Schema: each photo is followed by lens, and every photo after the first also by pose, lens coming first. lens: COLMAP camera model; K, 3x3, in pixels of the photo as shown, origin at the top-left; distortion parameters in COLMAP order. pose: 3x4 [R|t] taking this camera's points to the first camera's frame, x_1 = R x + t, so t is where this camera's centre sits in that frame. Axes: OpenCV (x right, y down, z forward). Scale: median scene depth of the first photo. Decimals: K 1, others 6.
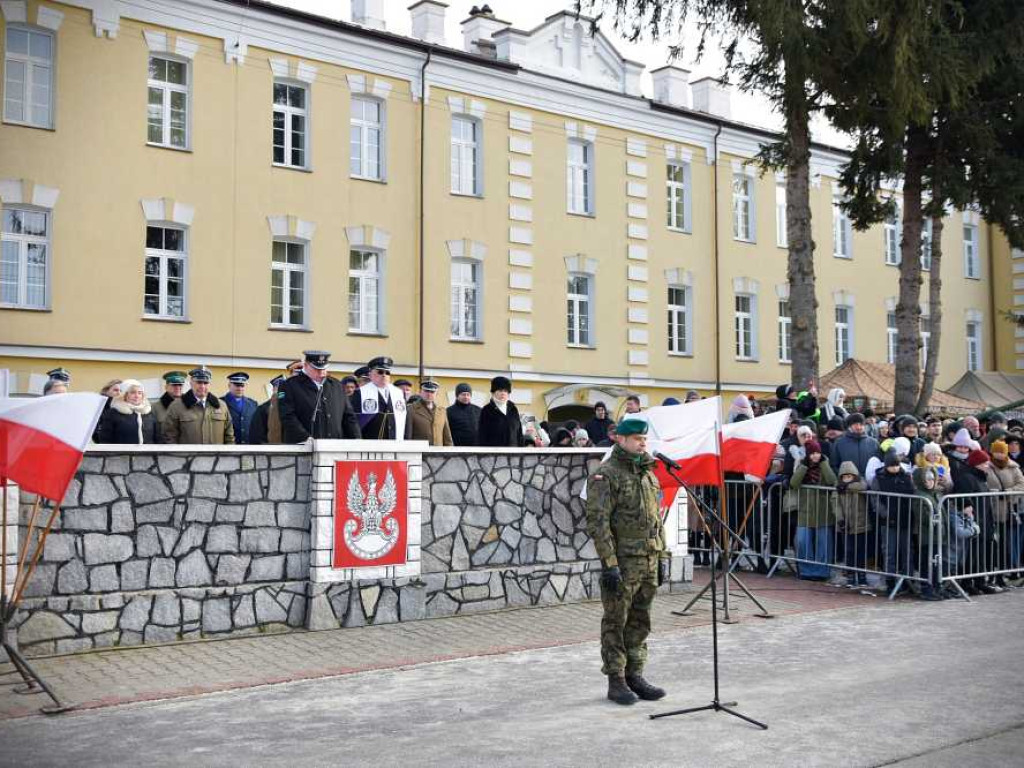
lens RADIAL K [[1213.5, 0, 512.0], [0, 1213.5, 384.0], [0, 0, 1]] dist [-0.014110, -0.015057]
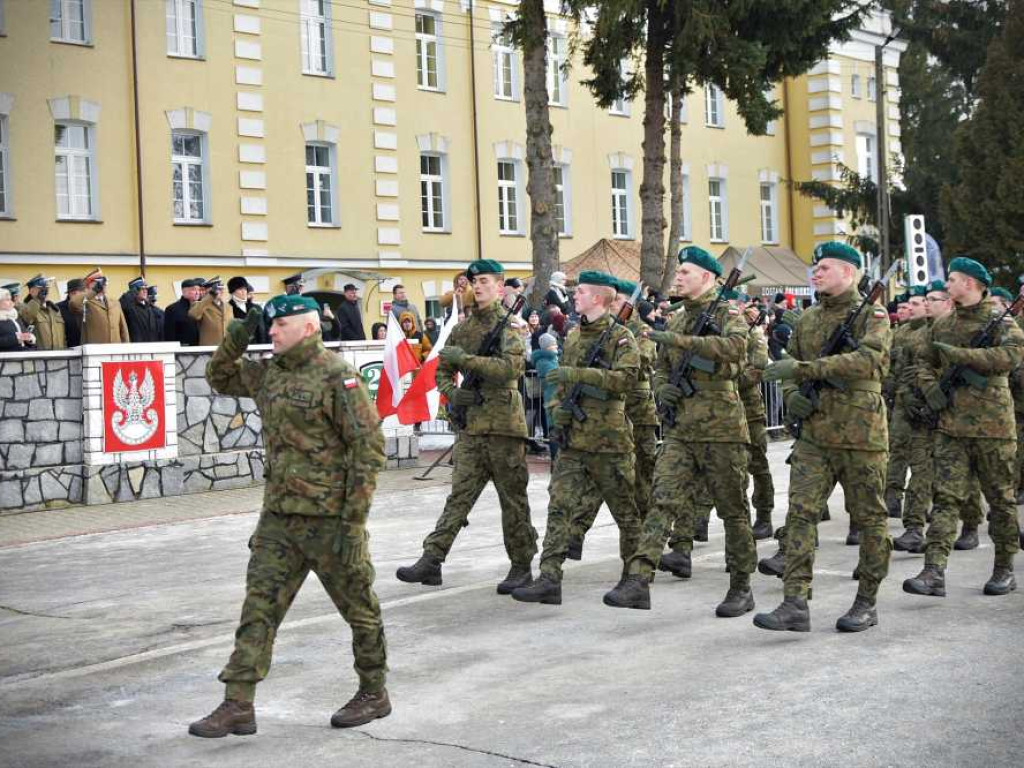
lens RADIAL K [[1580.7, 0, 512.0], [0, 1580.7, 384.0], [0, 0, 1]] dist [-0.041919, 0.080919]
pose [[0.985590, -0.039439, 0.164487, -0.005696], [0.025645, 0.996038, 0.085156, -0.035164], [-0.167194, -0.079711, 0.982696, -0.561223]]
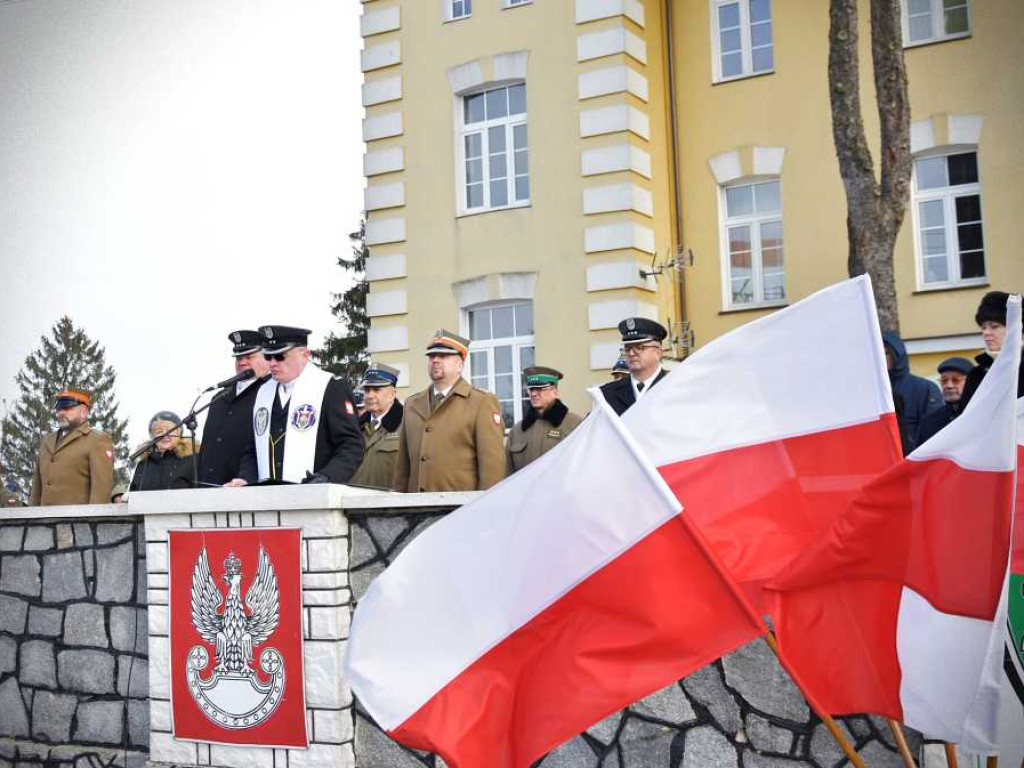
lens RADIAL K [[1400.8, 0, 482.2], [0, 1400.8, 383.7], [0, 0, 1]] dist [-0.050944, 0.041198]
pose [[0.367801, -0.088163, -0.925716, 0.458763], [0.091829, 0.994073, -0.058189, 0.046806], [0.925359, -0.063606, 0.373717, 0.888238]]
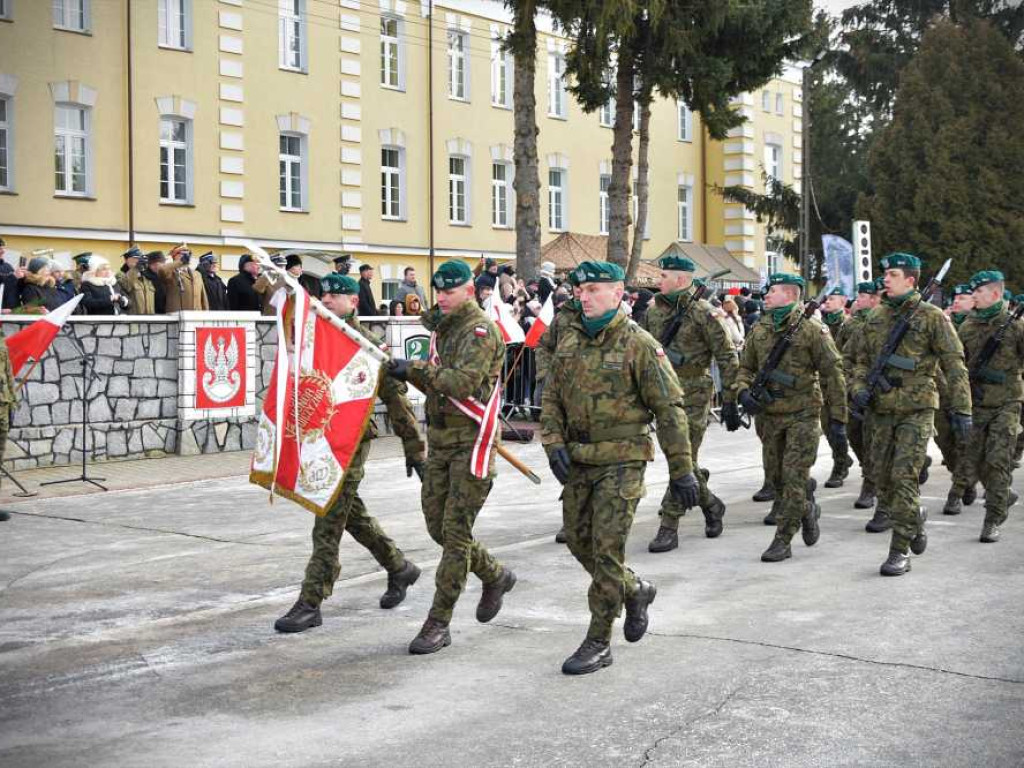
lens RADIAL K [[1480.6, 0, 512.0], [0, 1480.6, 384.0], [0, 0, 1]] dist [-0.031380, -0.012839]
pose [[0.970713, -0.013548, 0.239860, -0.194291], [-0.010257, 0.995161, 0.097719, -0.034505], [-0.240023, -0.097318, 0.965877, -0.615051]]
